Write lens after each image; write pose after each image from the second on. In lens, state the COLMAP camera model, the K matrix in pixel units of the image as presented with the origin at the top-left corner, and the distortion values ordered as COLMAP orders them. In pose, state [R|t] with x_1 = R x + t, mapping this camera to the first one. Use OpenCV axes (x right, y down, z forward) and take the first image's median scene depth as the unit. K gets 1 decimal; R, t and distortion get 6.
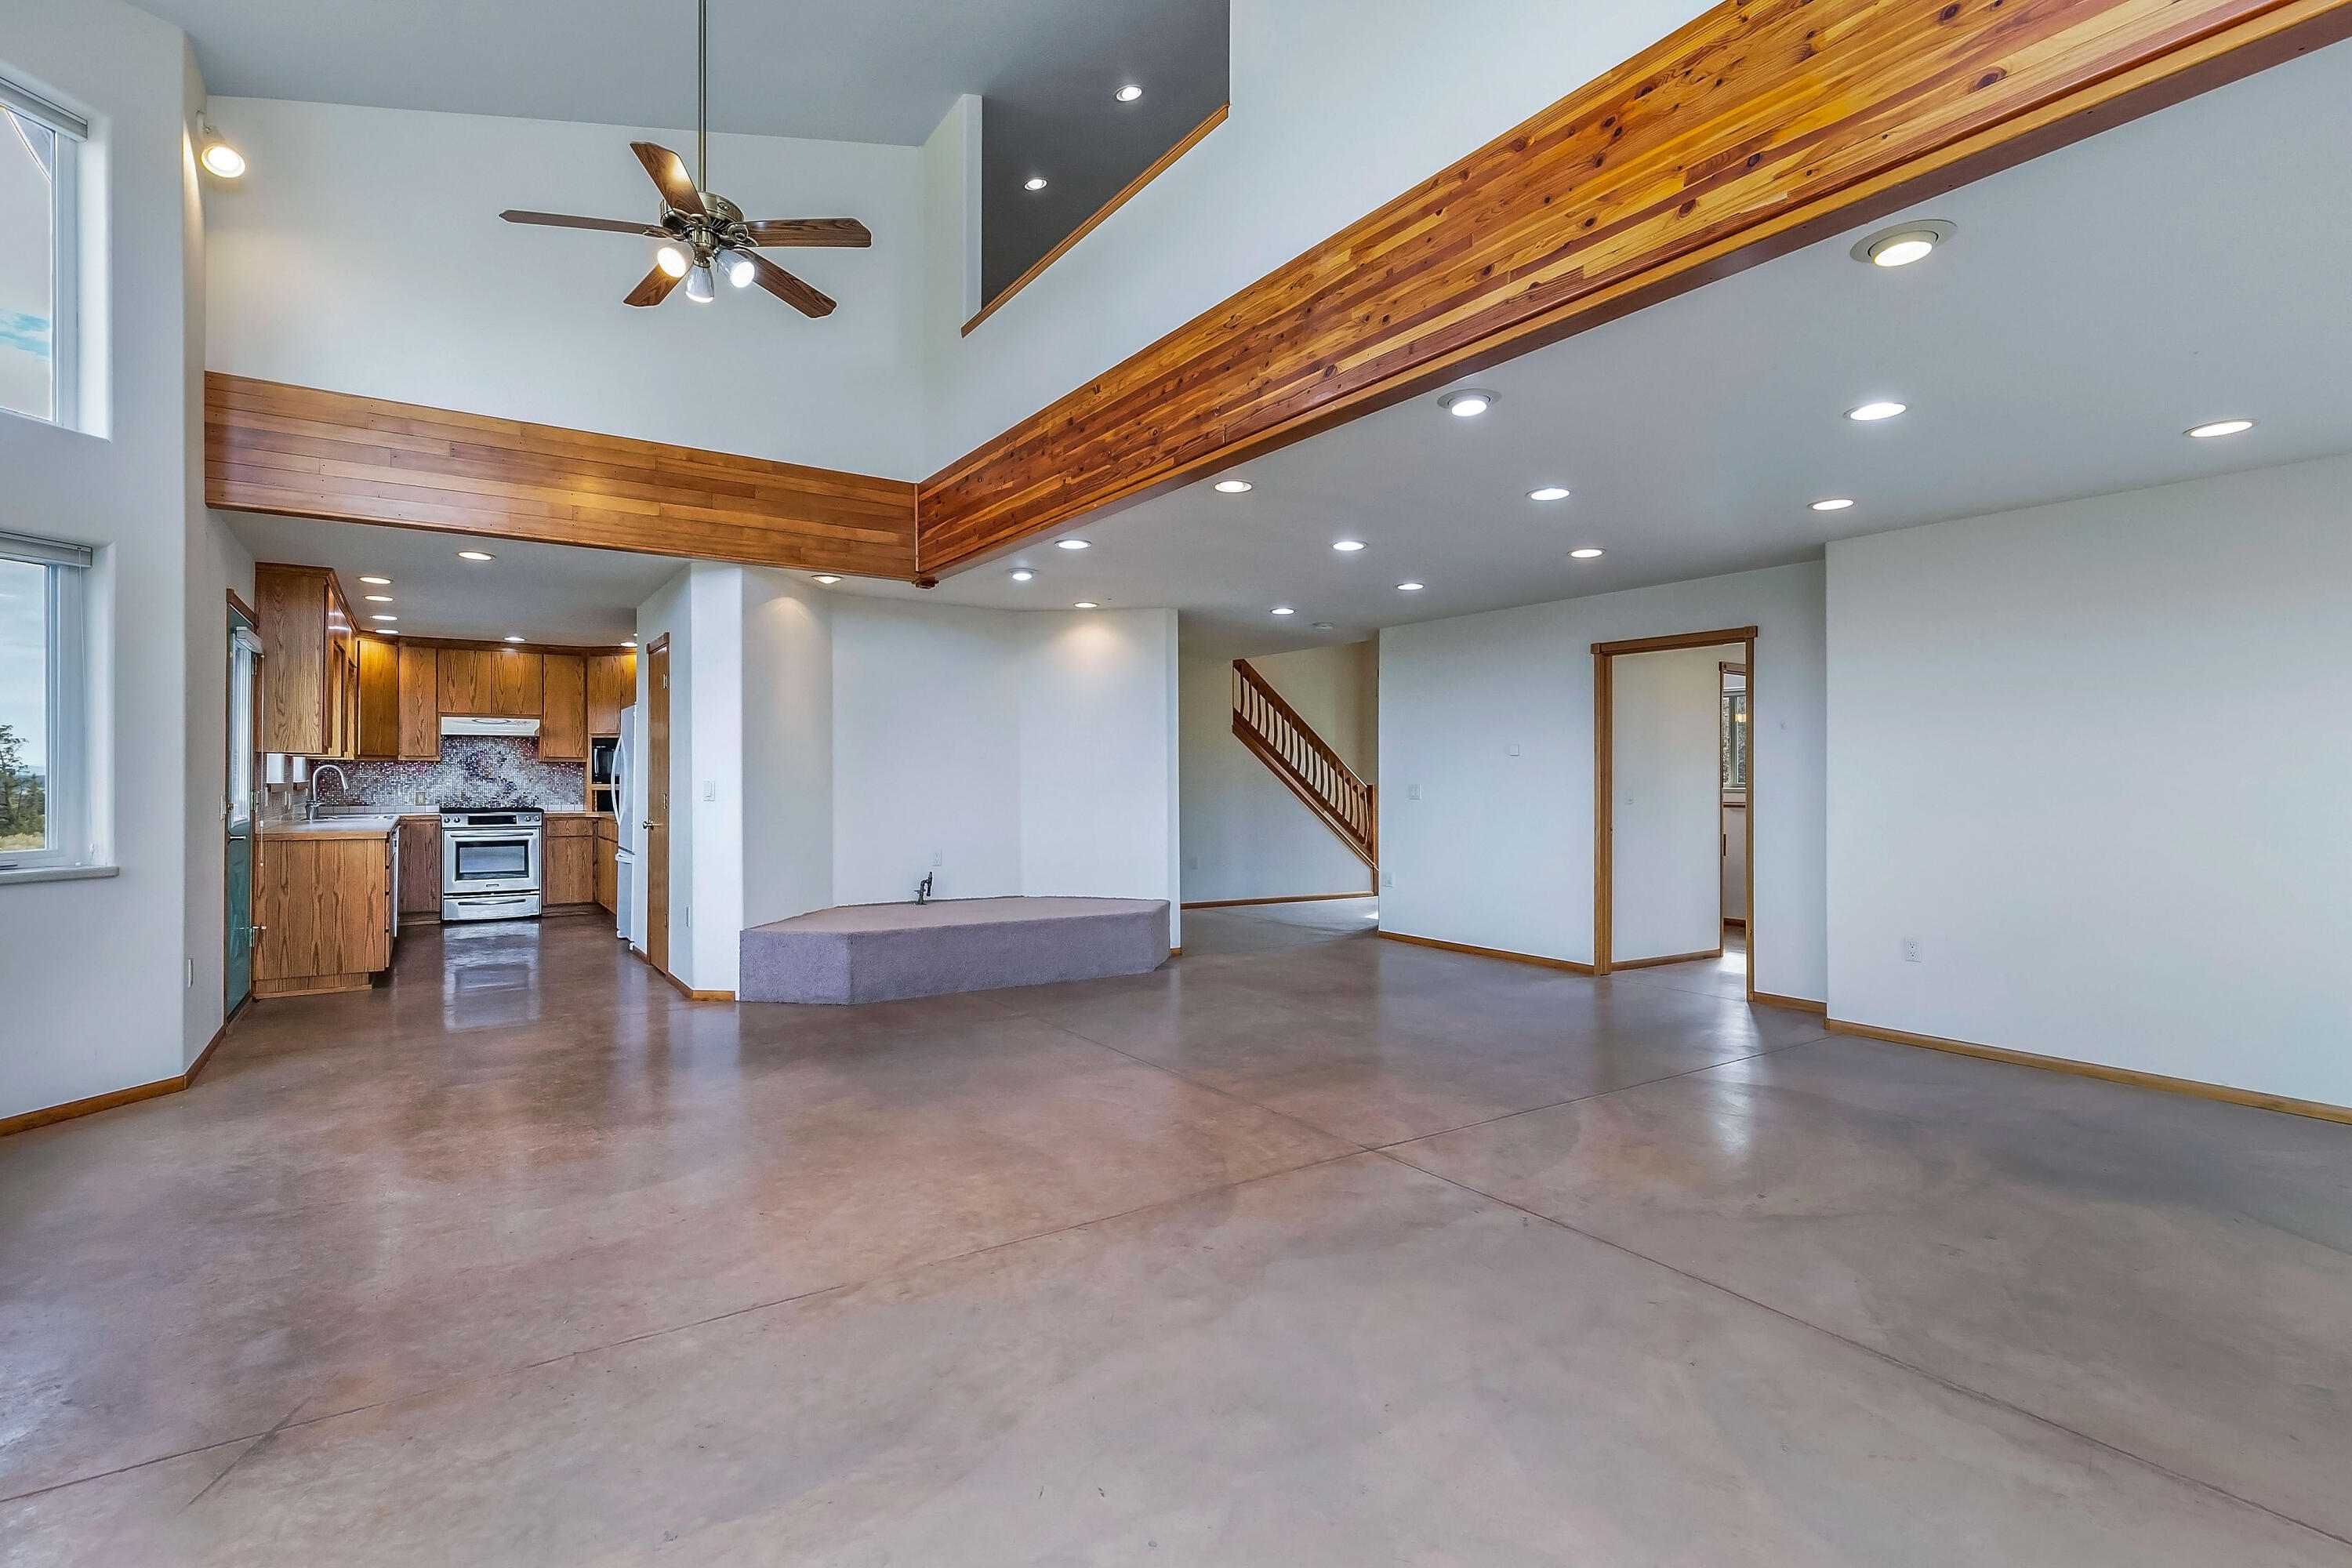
lens RADIAL K [[1149.7, 0, 1136.5], [0, 1149.7, 773.8], [0, 0, 1]] dist [0.000702, -0.000290]
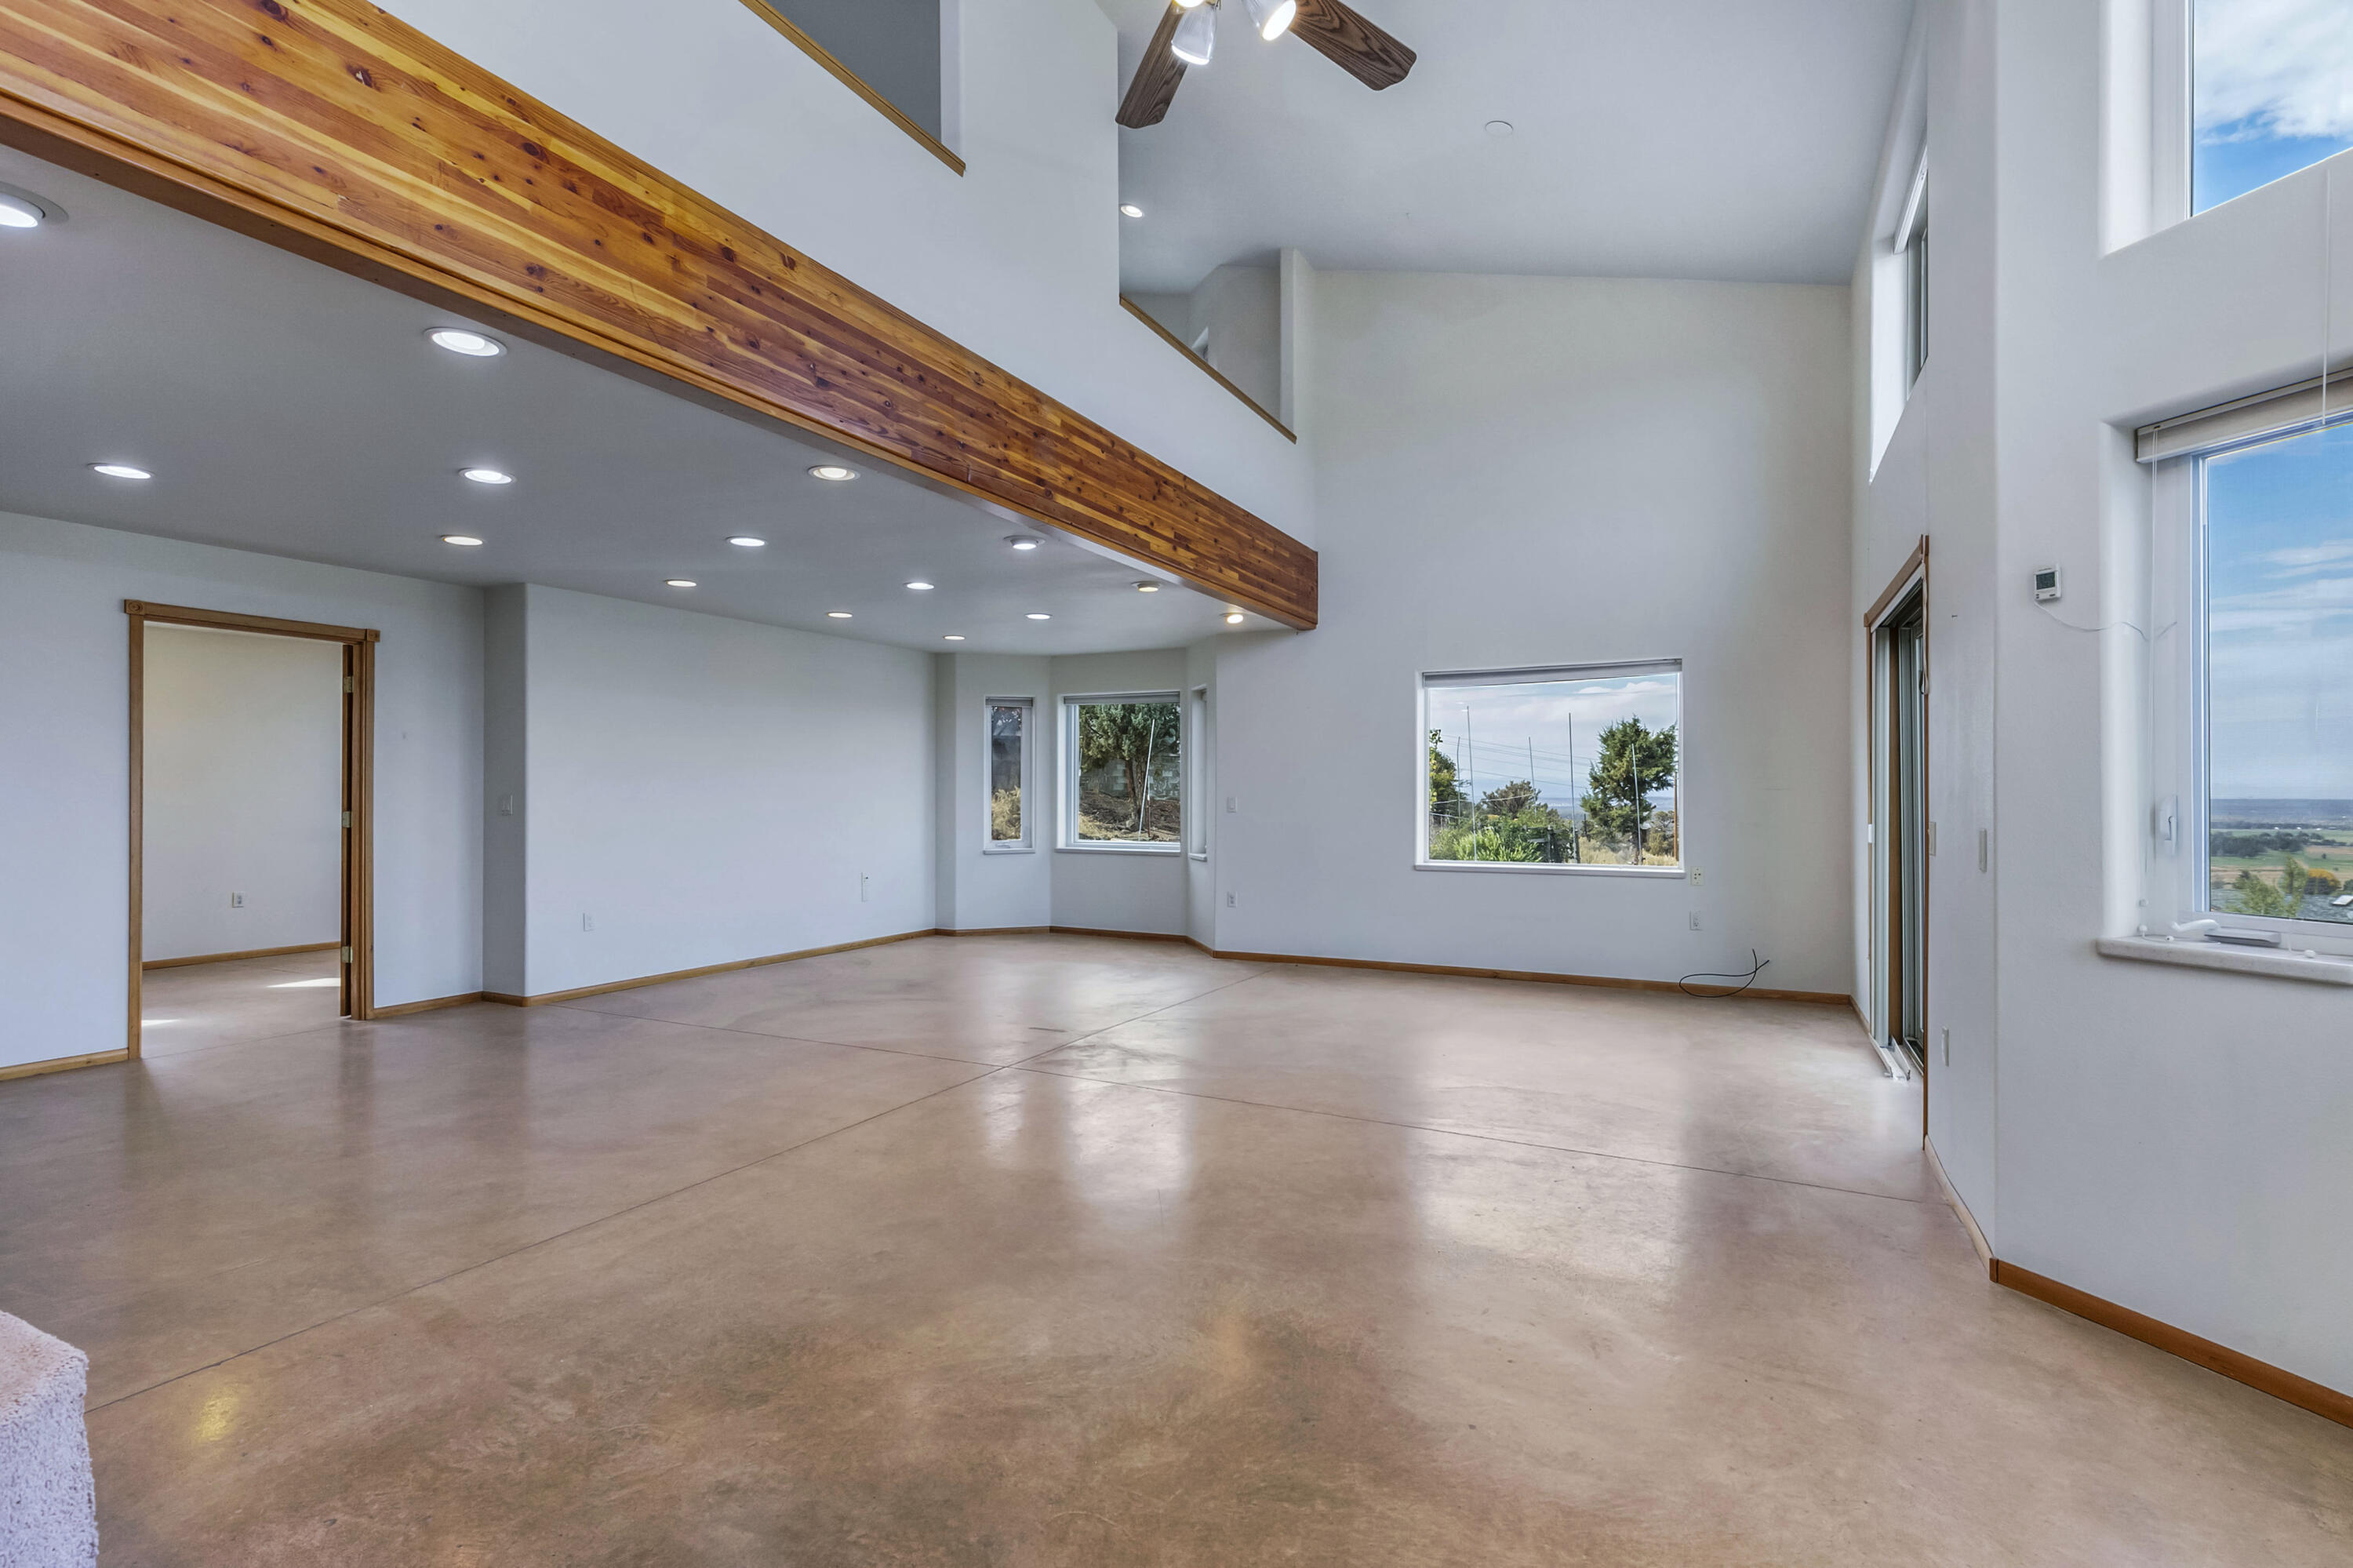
lens RADIAL K [[1086.4, 0, 1176.5], [0, 1086.4, 784.0], [0, 0, 1]] dist [0.000209, -0.000110]
pose [[-0.517815, 0.003274, 0.855486, -0.482737], [-0.007716, 0.999934, -0.008497, 0.003141], [-0.855458, -0.011001, -0.517756, 0.727471]]
